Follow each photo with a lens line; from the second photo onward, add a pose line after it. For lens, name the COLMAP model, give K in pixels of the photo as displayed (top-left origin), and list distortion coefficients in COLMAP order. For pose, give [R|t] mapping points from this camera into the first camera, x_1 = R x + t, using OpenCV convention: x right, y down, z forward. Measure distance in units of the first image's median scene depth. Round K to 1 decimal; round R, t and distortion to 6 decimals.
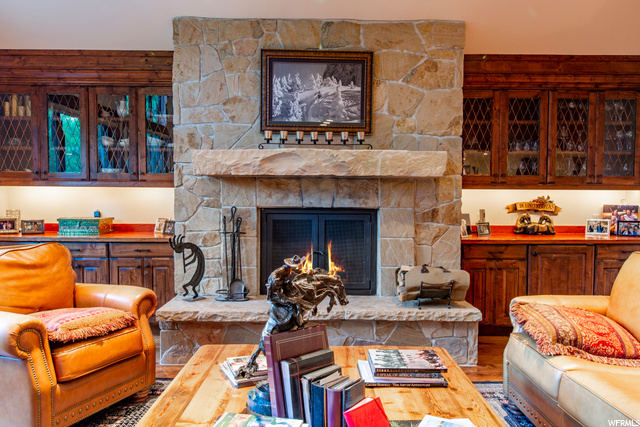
lens RADIAL K [[476.3, 0, 320.0], [0, 476.3, 213.5], [0, 0, 1]] dist [0.005237, -0.000610]
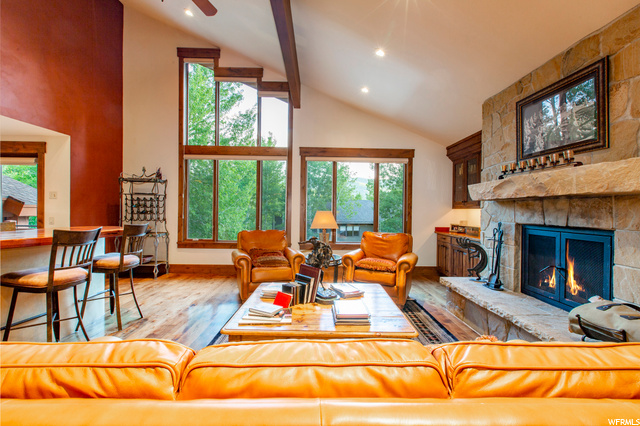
lens RADIAL K [[285.3, 0, 320.0], [0, 285.3, 213.0], [0, 0, 1]] dist [0.001483, 0.000526]
pose [[0.007984, 0.004032, -0.999960, 0.644711], [-0.049022, 0.998791, 0.003636, -0.017582], [0.998766, 0.048991, 0.008172, 0.460798]]
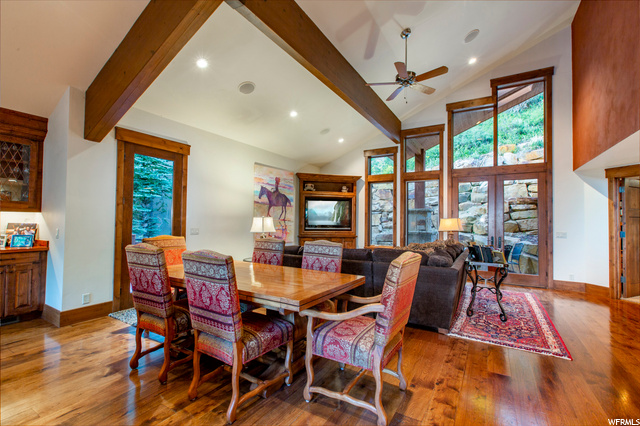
lens RADIAL K [[285.3, 0, 320.0], [0, 285.3, 213.0], [0, 0, 1]] dist [0.001483, 0.000526]
pose [[0.524651, 0.023630, 0.850989, 0.459428], [0.020786, 0.998961, -0.040554, 0.004061], [-0.851064, 0.038966, 0.523615, -0.147449]]
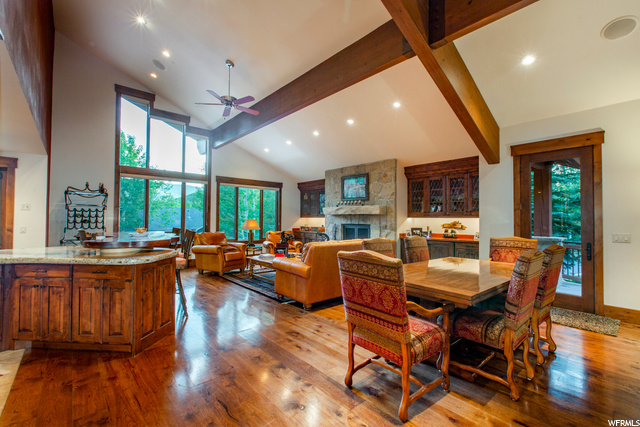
lens RADIAL K [[285.3, 0, 320.0], [0, 285.3, 213.5], [0, 0, 1]] dist [0.001483, 0.000526]
pose [[0.652800, -0.016954, -0.757341, 1.276971], [-0.030918, 0.998320, -0.048999, 0.016755], [0.756900, 0.055402, 0.651179, -0.405847]]
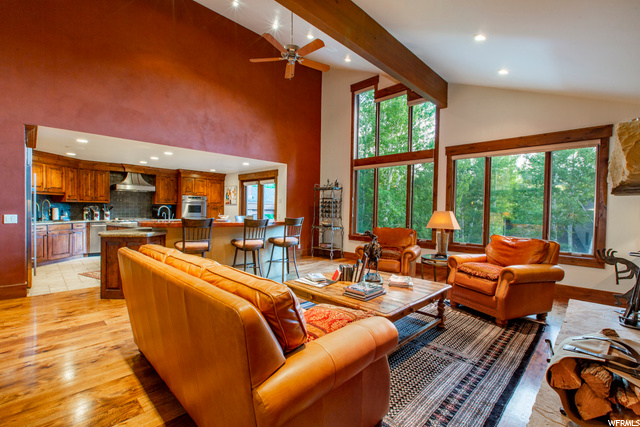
lens RADIAL K [[285.3, 0, 320.0], [0, 285.3, 213.5], [0, 0, 1]] dist [0.001483, 0.000526]
pose [[-0.709502, -0.007703, -0.704661, 0.646826], [-0.047883, 0.998156, 0.037301, -0.030594], [0.703074, 0.060206, -0.708563, 0.931950]]
